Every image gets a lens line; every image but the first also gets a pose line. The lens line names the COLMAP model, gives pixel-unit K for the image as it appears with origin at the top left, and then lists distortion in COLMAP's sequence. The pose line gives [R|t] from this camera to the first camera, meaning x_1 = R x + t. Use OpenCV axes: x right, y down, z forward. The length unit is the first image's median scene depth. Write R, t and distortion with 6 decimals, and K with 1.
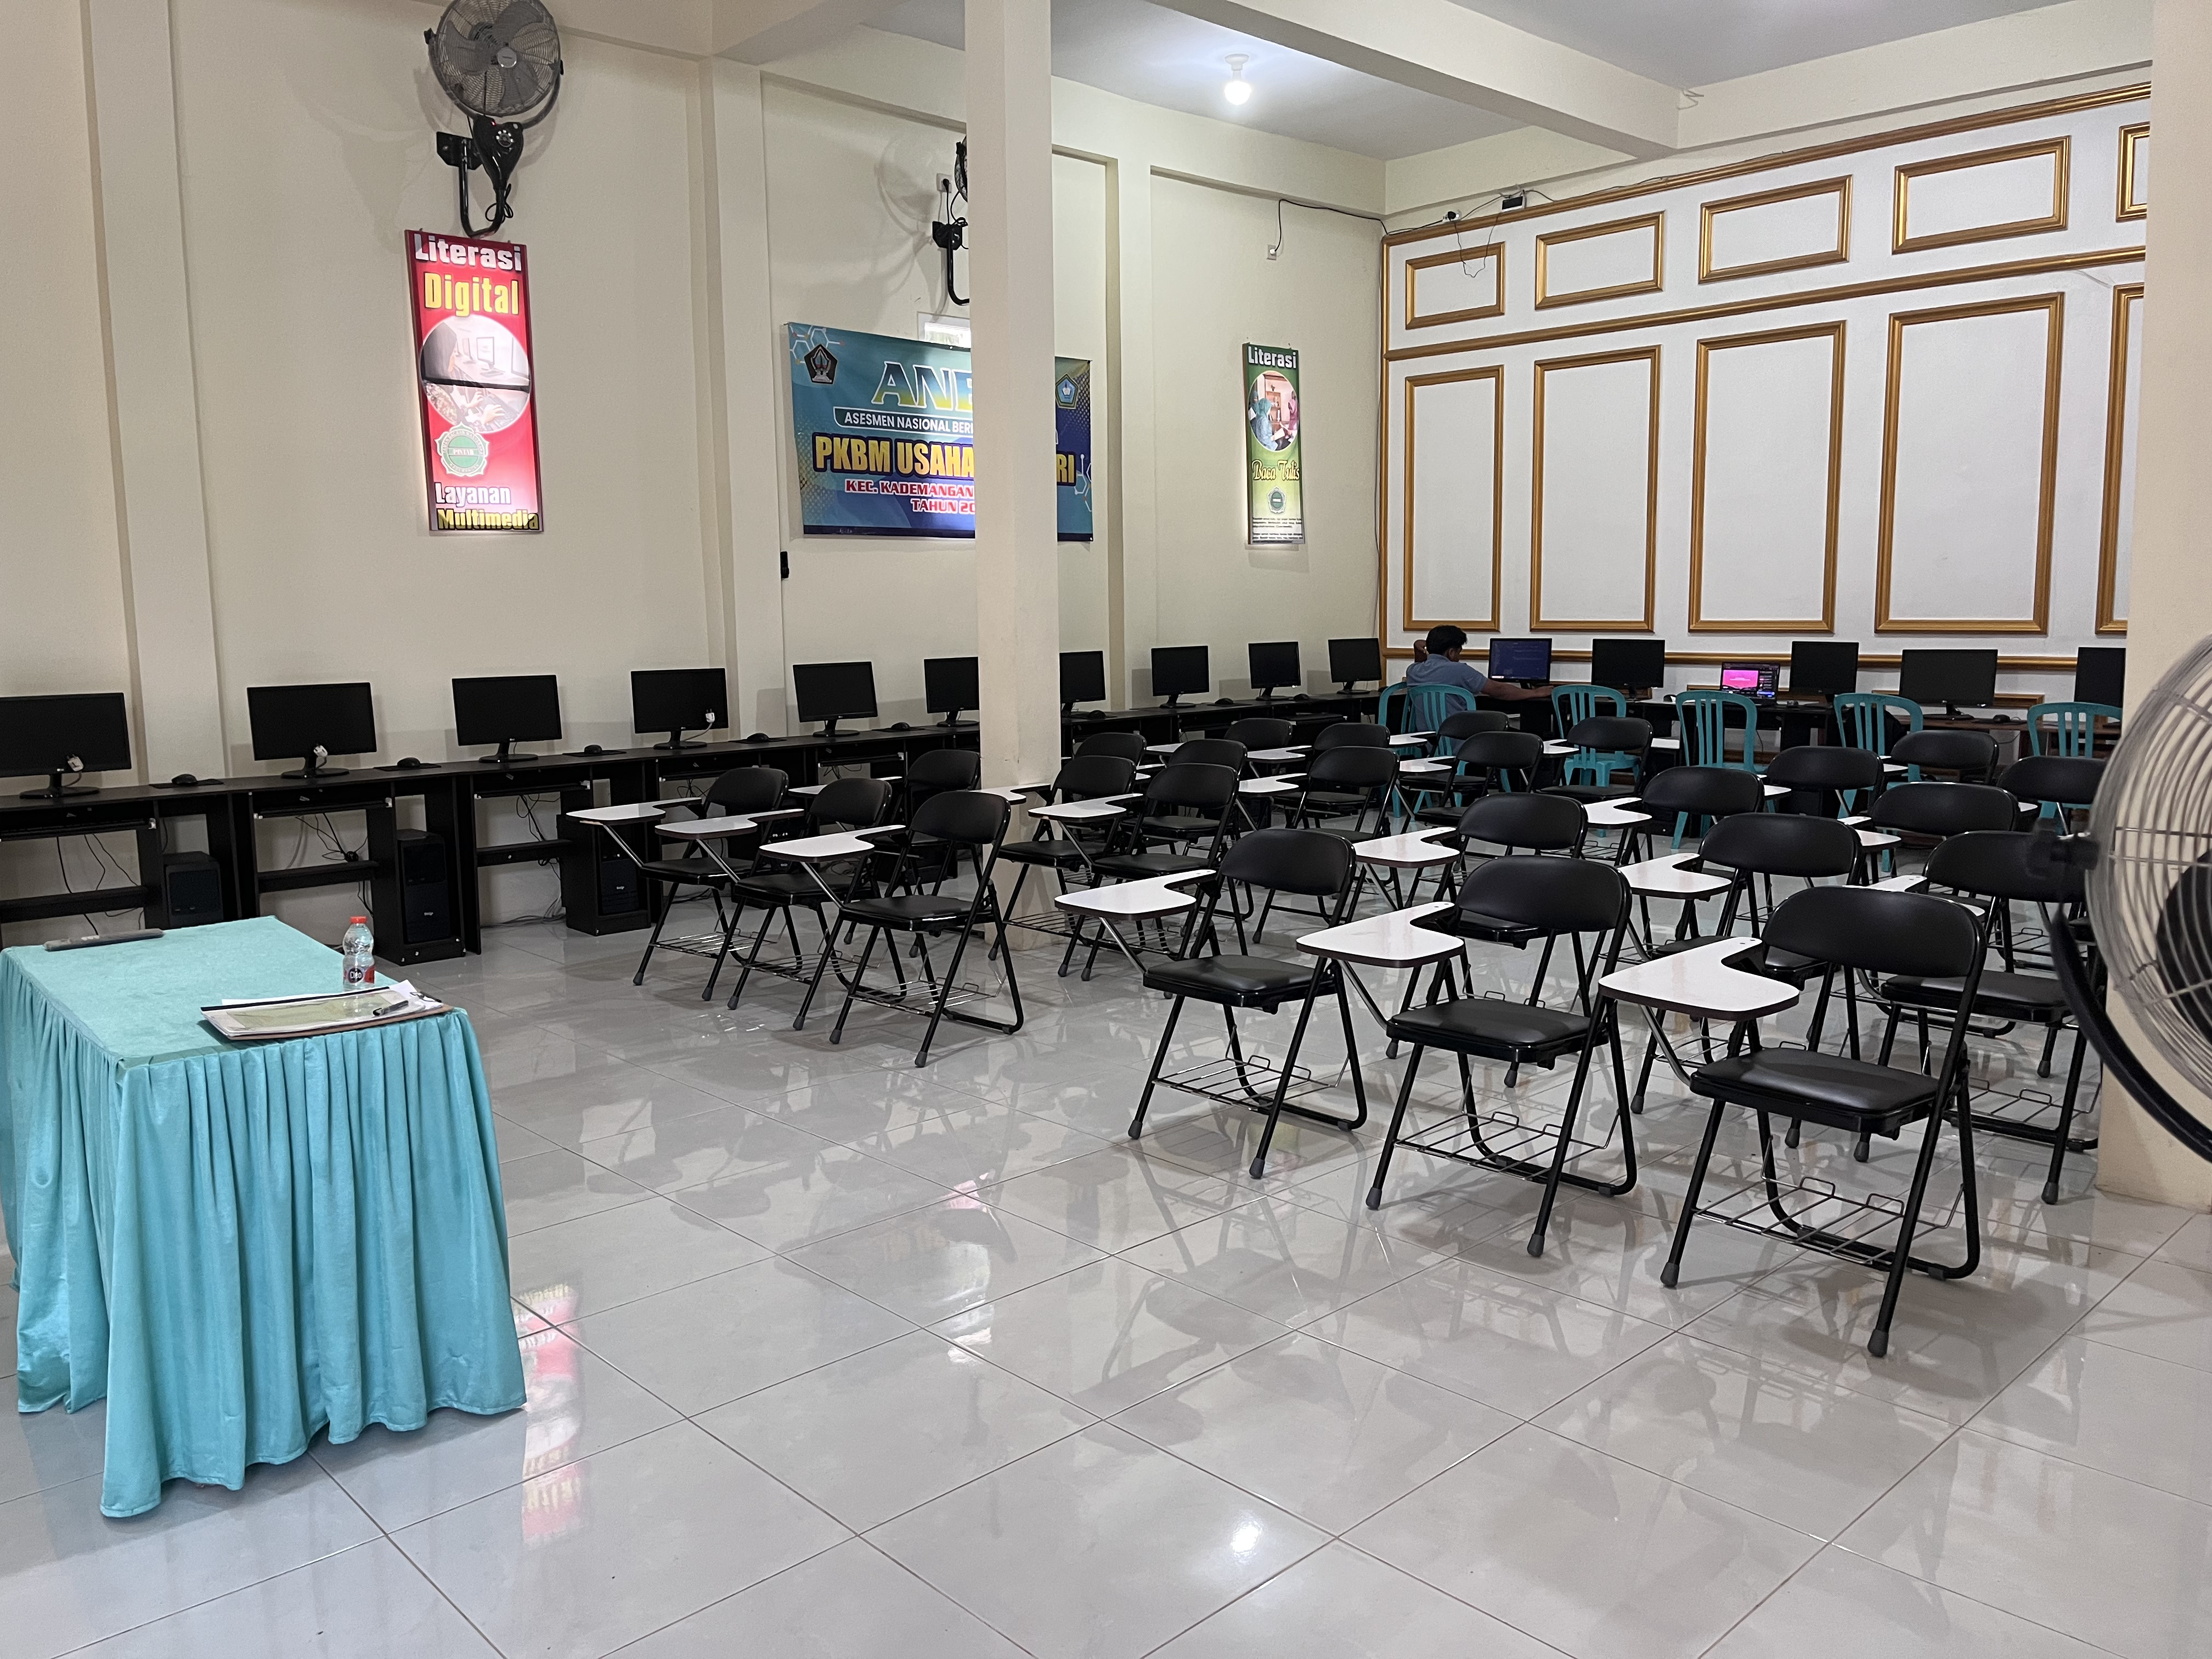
lens RADIAL K [[1672.8, 0, 1088.8], [0, 1672.8, 820.2], [0, 0, 1]] dist [0.046256, -0.061527]
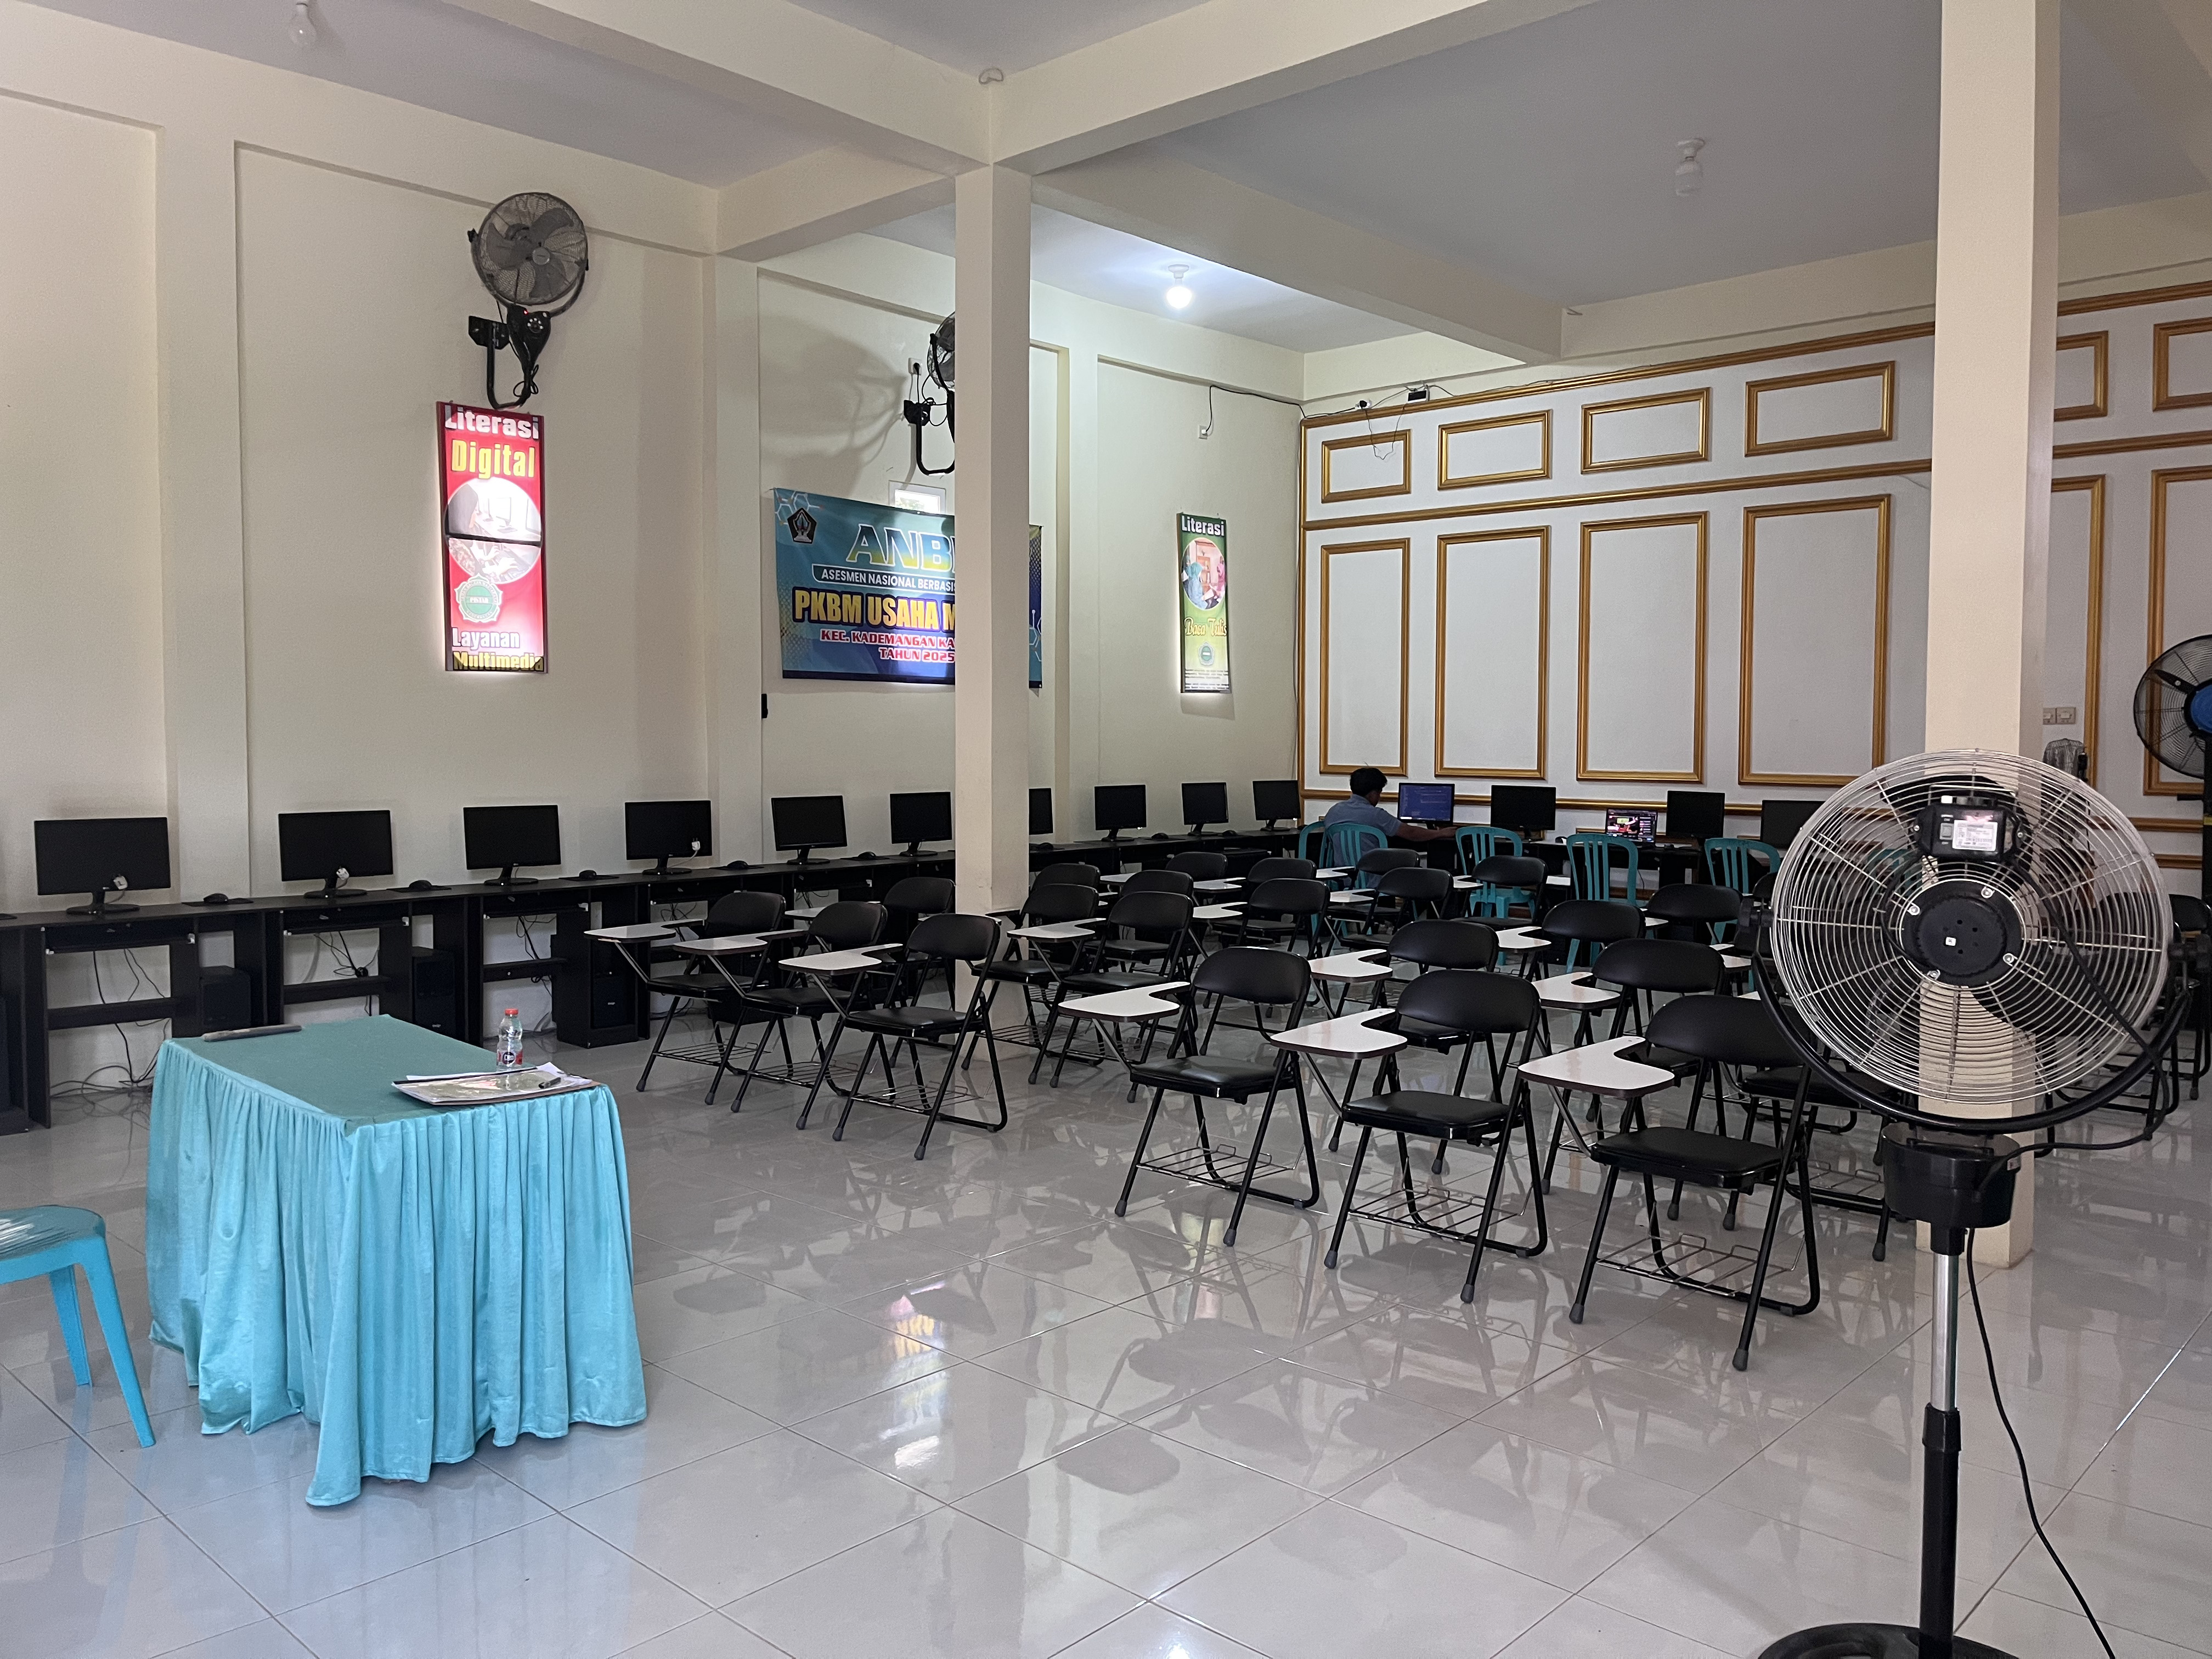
lens RADIAL K [[1672.8, 0, 1120.0], [0, 1672.8, 823.7], [0, 0, 1]] dist [0.046256, -0.061527]
pose [[0.996835, 0.013753, 0.078301, -0.042237], [-0.007689, 0.996984, -0.077232, 0.006374], [-0.079127, 0.076385, 0.993934, -0.105948]]
